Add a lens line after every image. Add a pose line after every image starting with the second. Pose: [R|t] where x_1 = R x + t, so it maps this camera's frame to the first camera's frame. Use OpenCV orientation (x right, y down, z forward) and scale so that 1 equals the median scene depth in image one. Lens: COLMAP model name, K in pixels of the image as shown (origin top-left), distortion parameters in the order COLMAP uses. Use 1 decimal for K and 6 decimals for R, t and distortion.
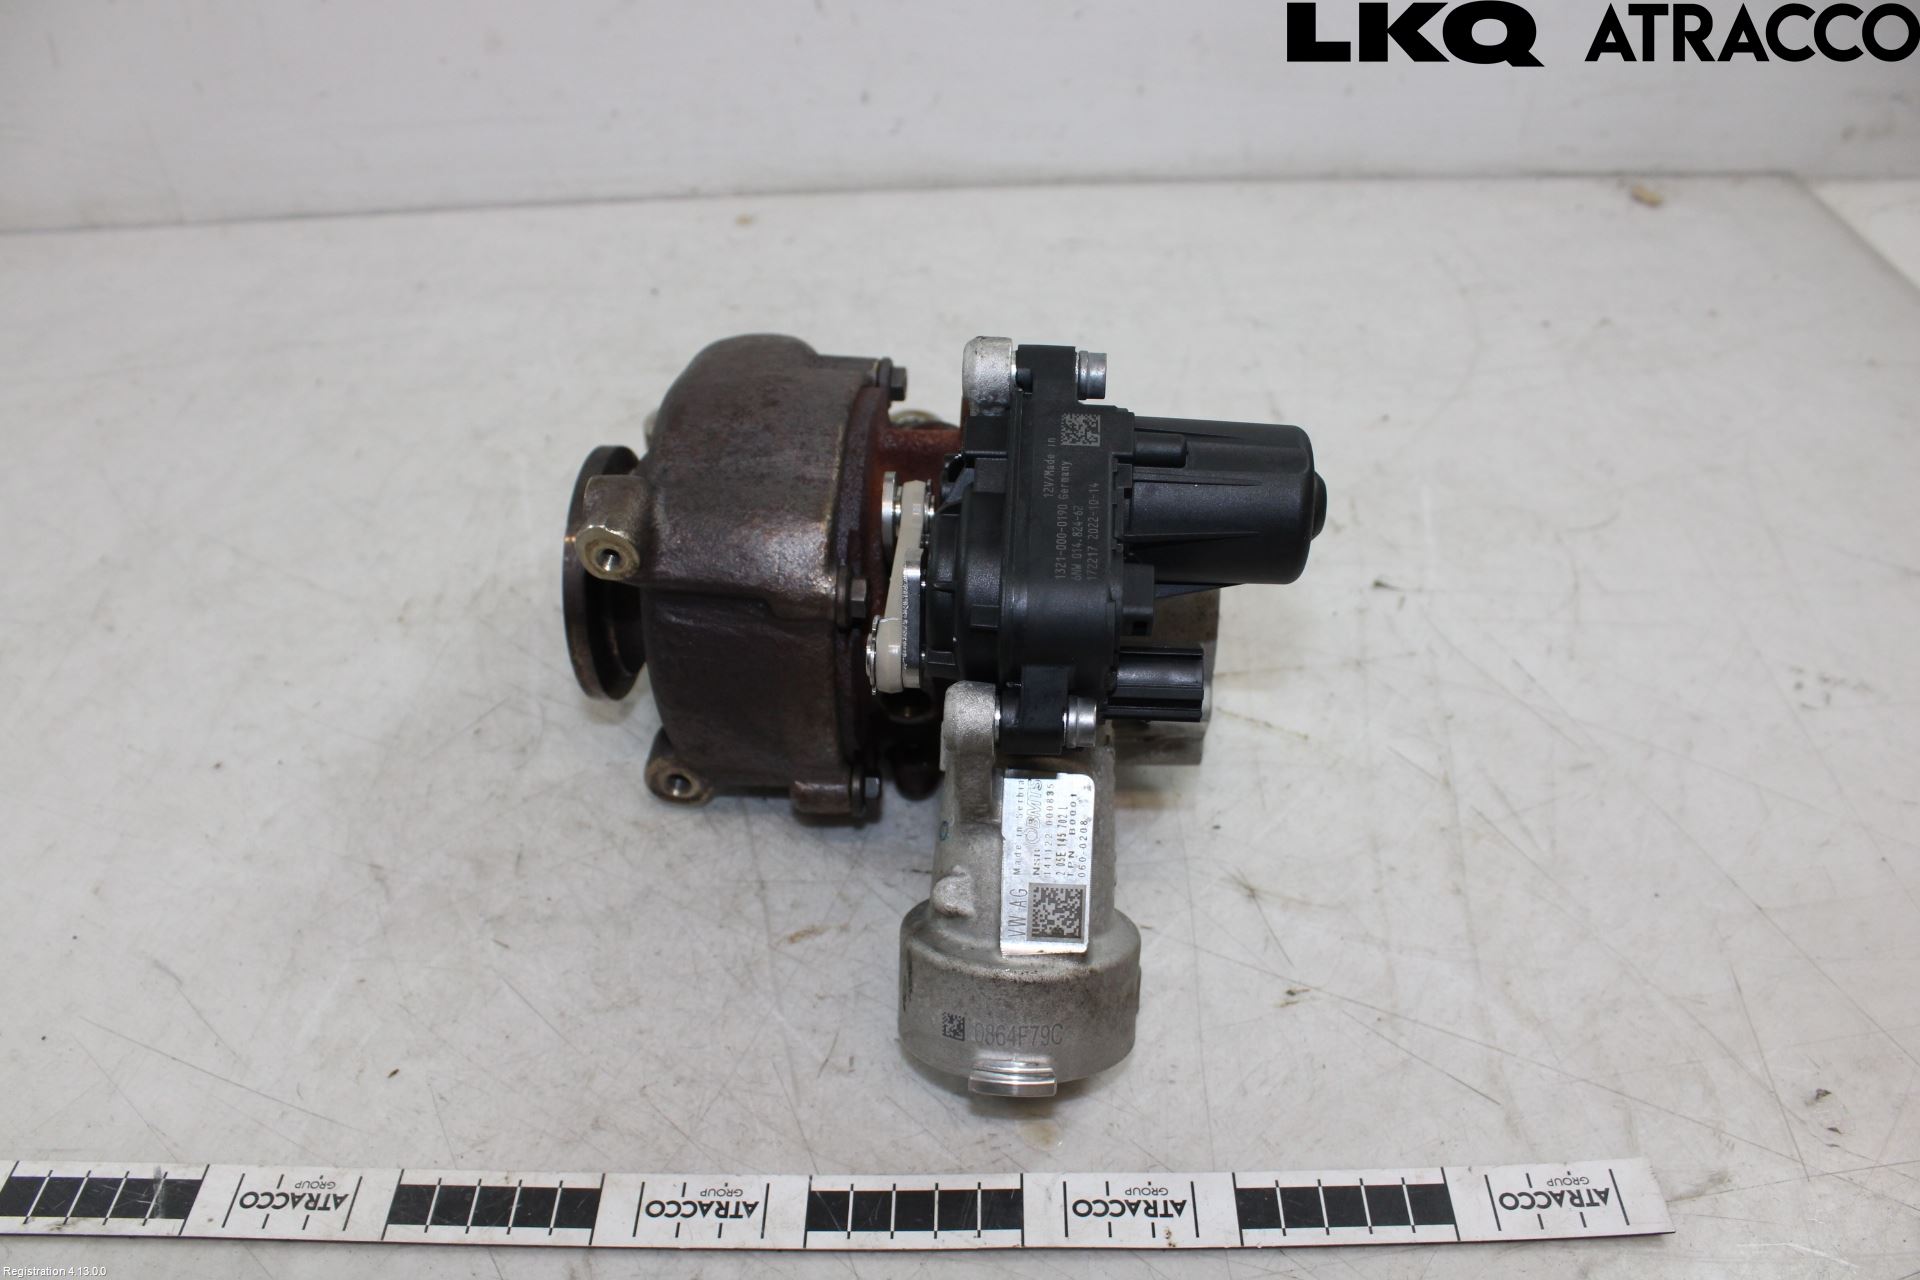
lens RADIAL K [[1584.6, 0, 959.1], [0, 1584.6, 629.4], [0, 0, 1]] dist [-0.150117, 0.111535]
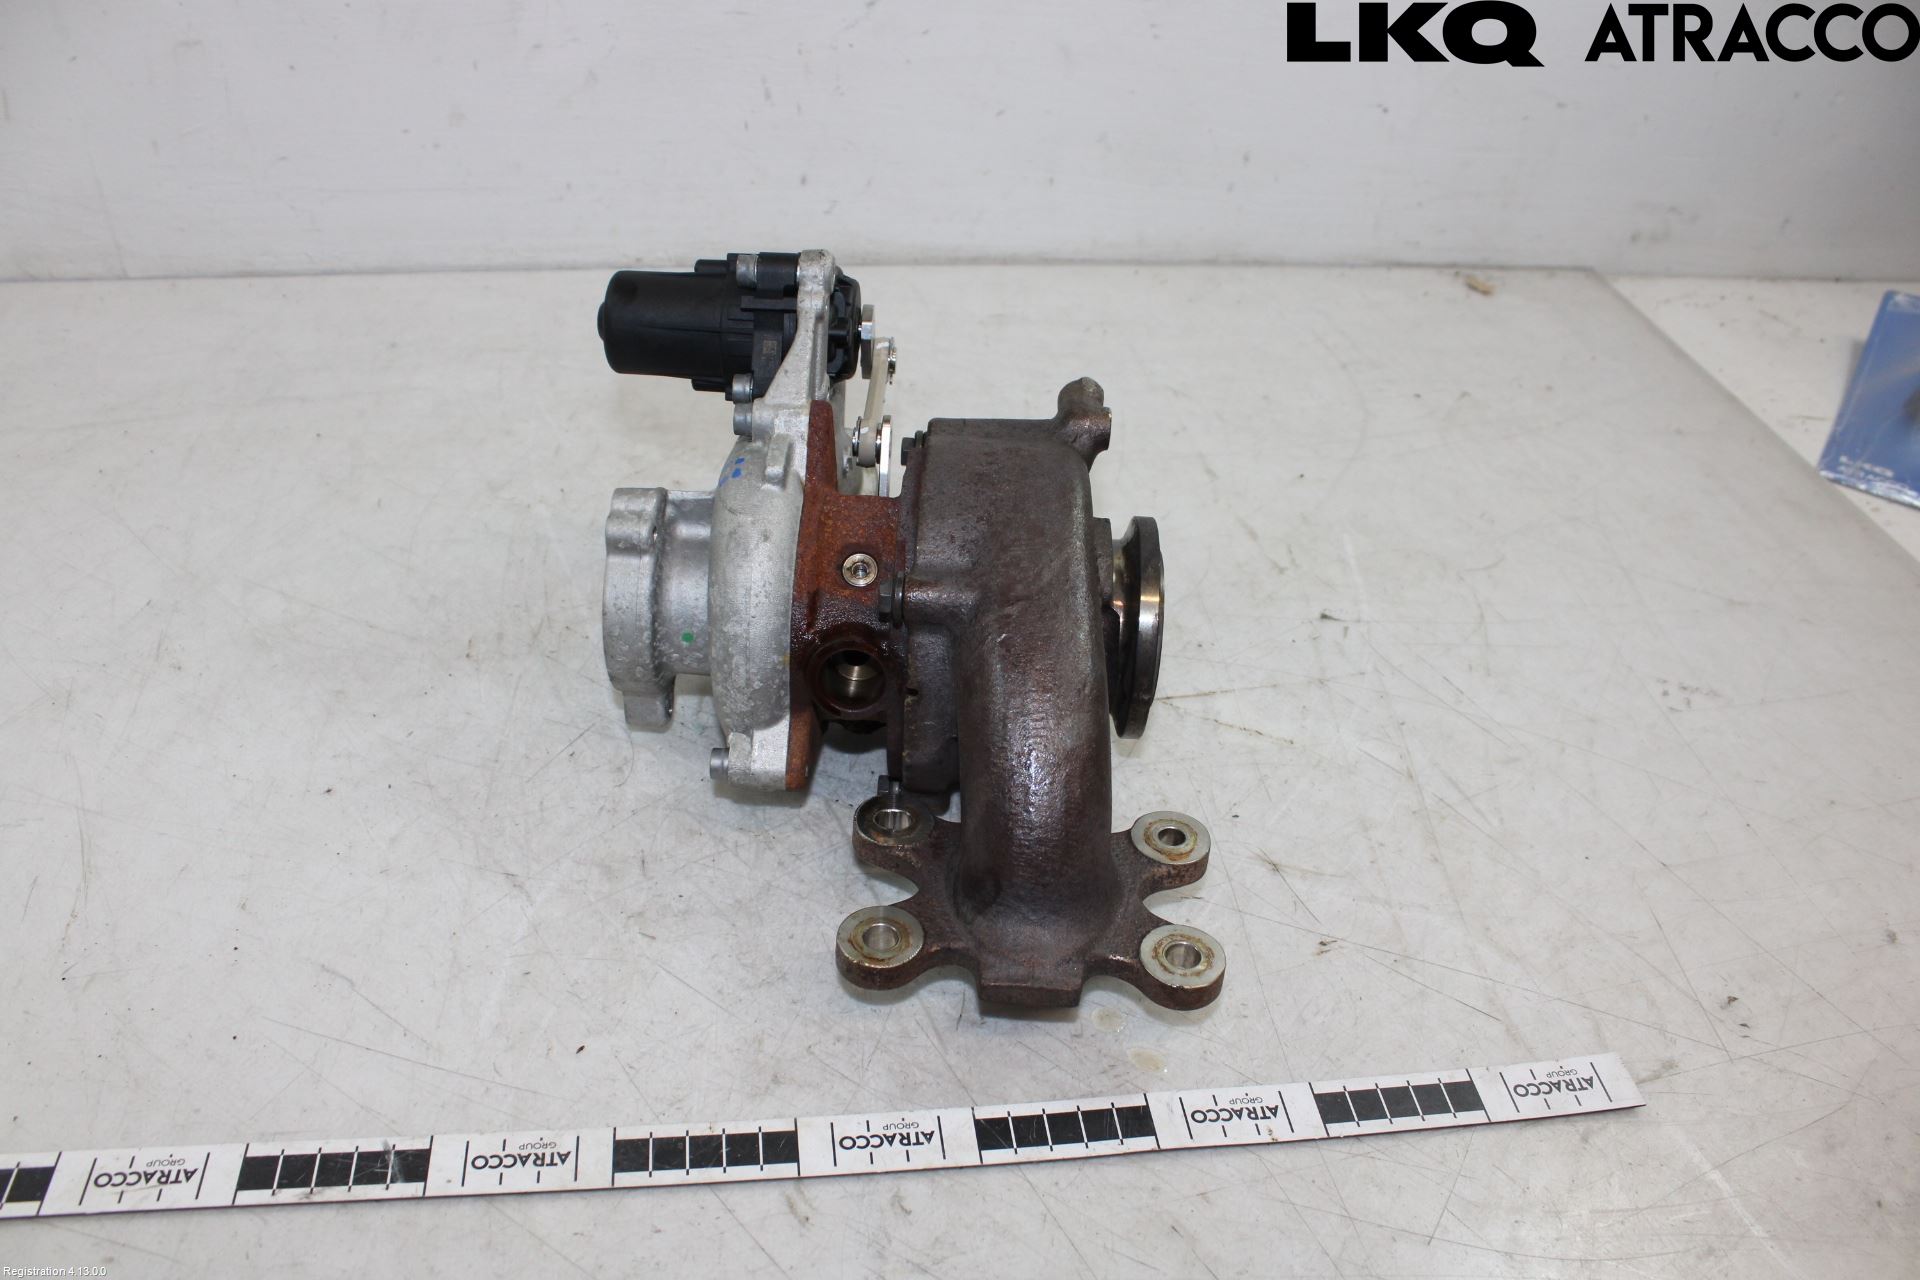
lens RADIAL K [[1584.6, 0, 956.3], [0, 1584.6, 648.2], [0, 0, 1]] dist [-0.150117, 0.111535]
pose [[0.986430, -0.011604, 0.163773, -0.250510], [0.015623, 0.999607, -0.023268, 0.023239], [-0.163439, 0.025511, 0.986224, -0.157020]]
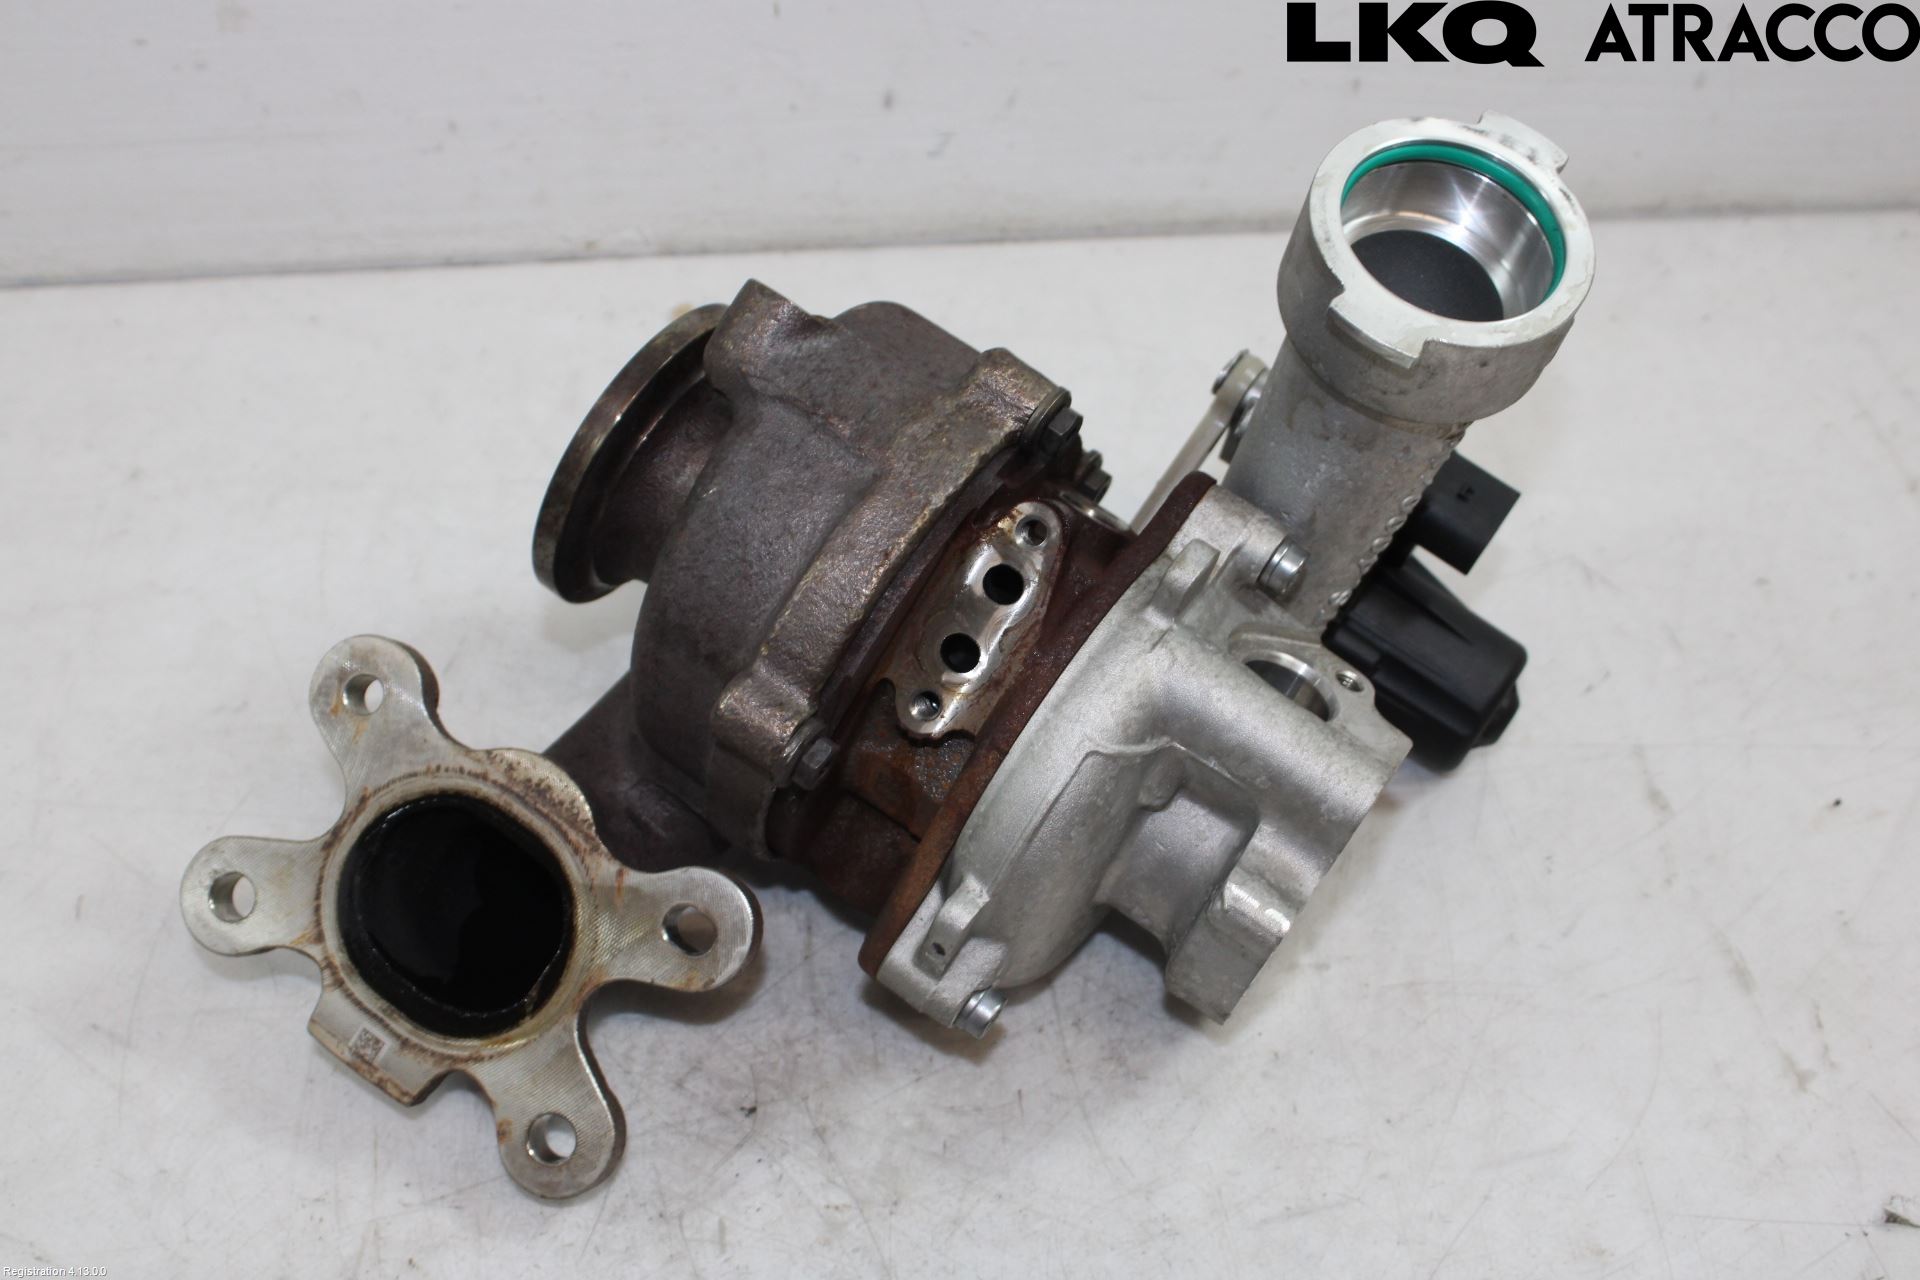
lens RADIAL K [[2247.3, 0, 958.6], [0, 2247.3, 653.1], [0, 0, 1]] dist [-0.056642, 0.000000]
pose [[0.997472, -0.021968, 0.067579, -0.173074], [0.013525, 0.992322, 0.122941, -0.434534], [-0.069761, -0.121716, 0.990110, 0.264194]]
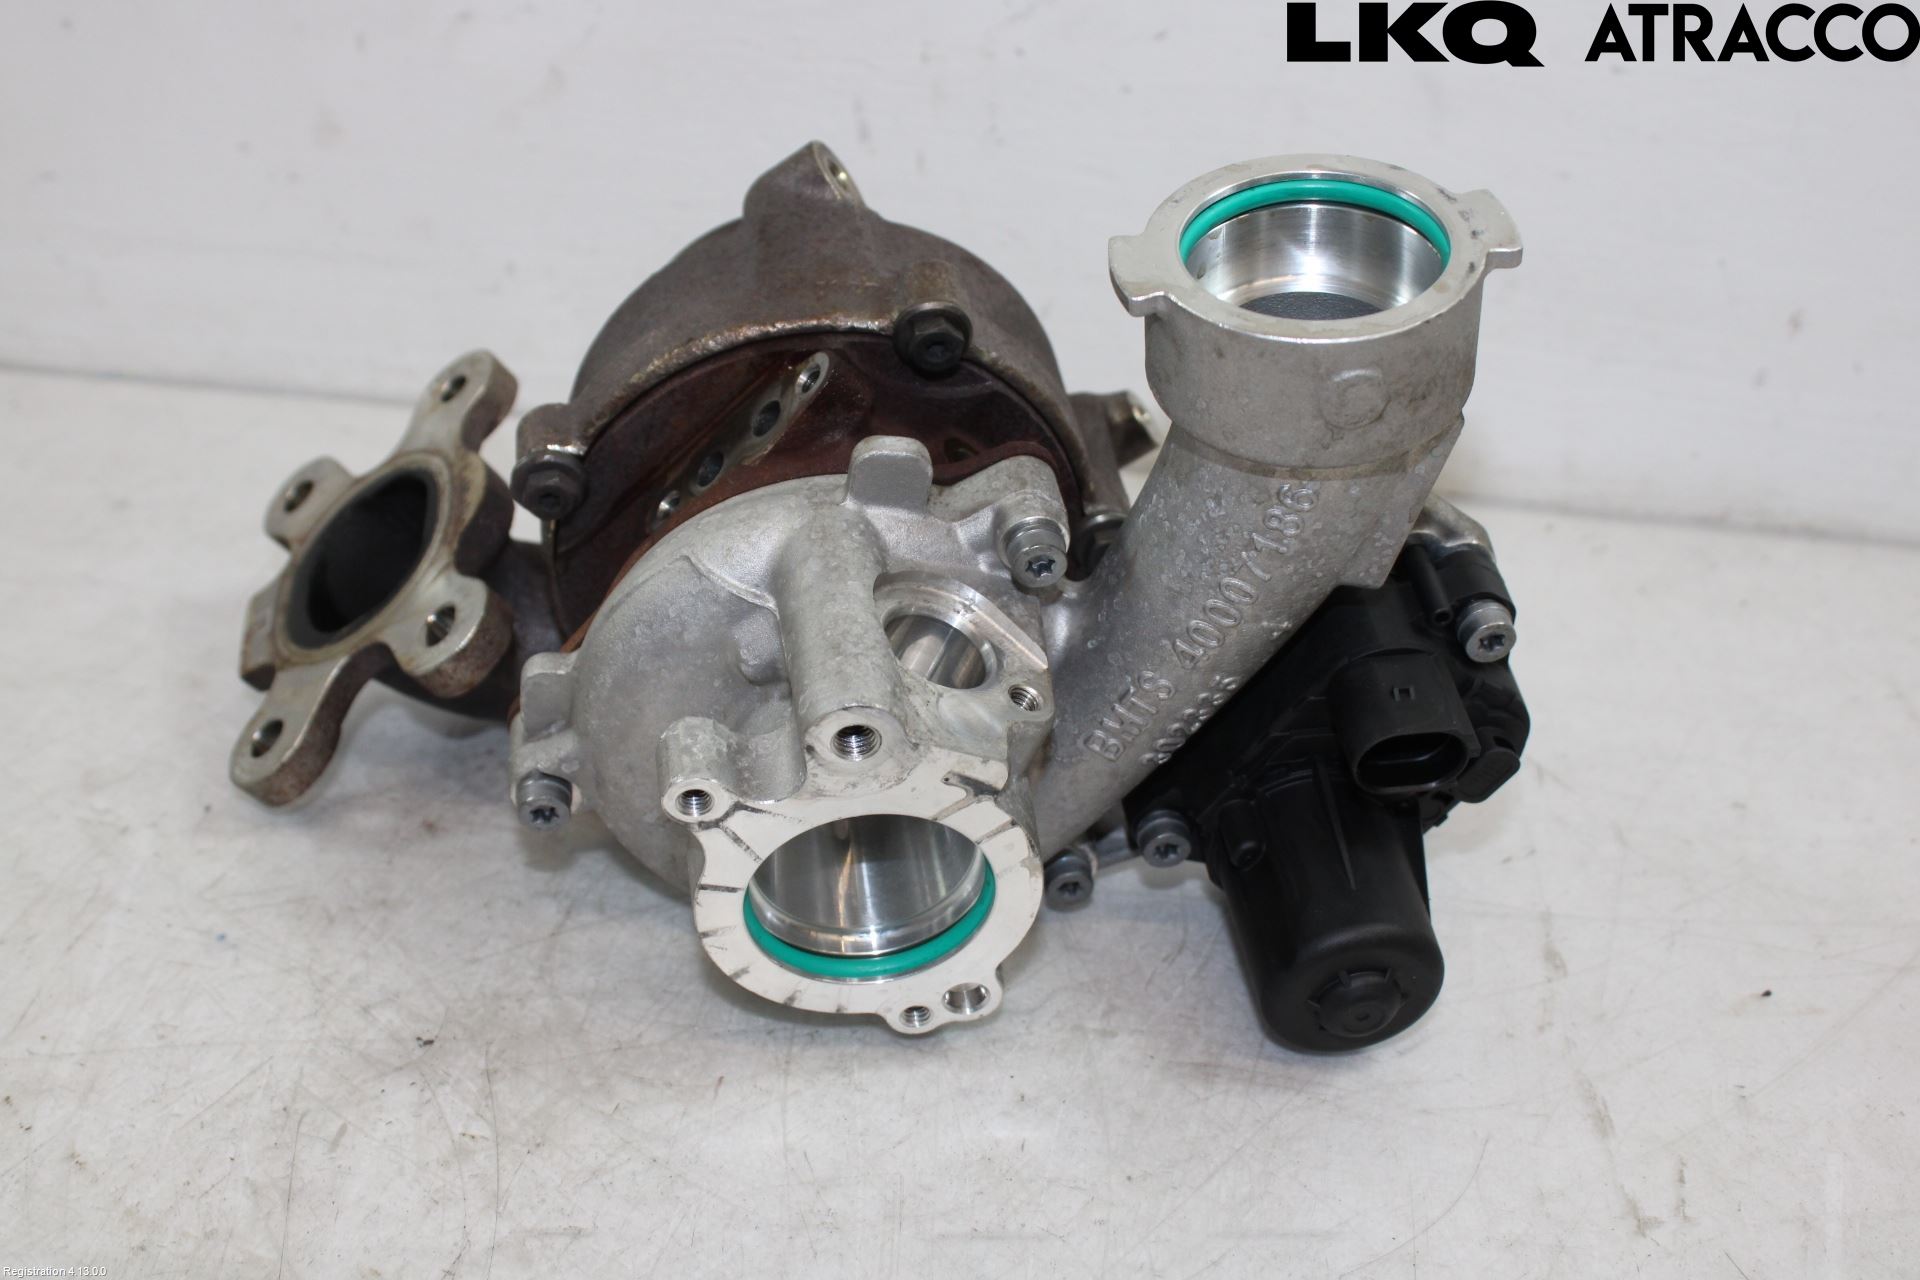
lens RADIAL K [[2247.3, 0, 958.8], [0, 2247.3, 650.3], [0, 0, 1]] dist [-0.056642, 0.000000]
pose [[0.986543, 0.131770, -0.096793, 0.095924], [-0.147595, 0.972439, -0.180494, -0.106291], [0.070341, 0.192351, 0.978802, 0.349360]]
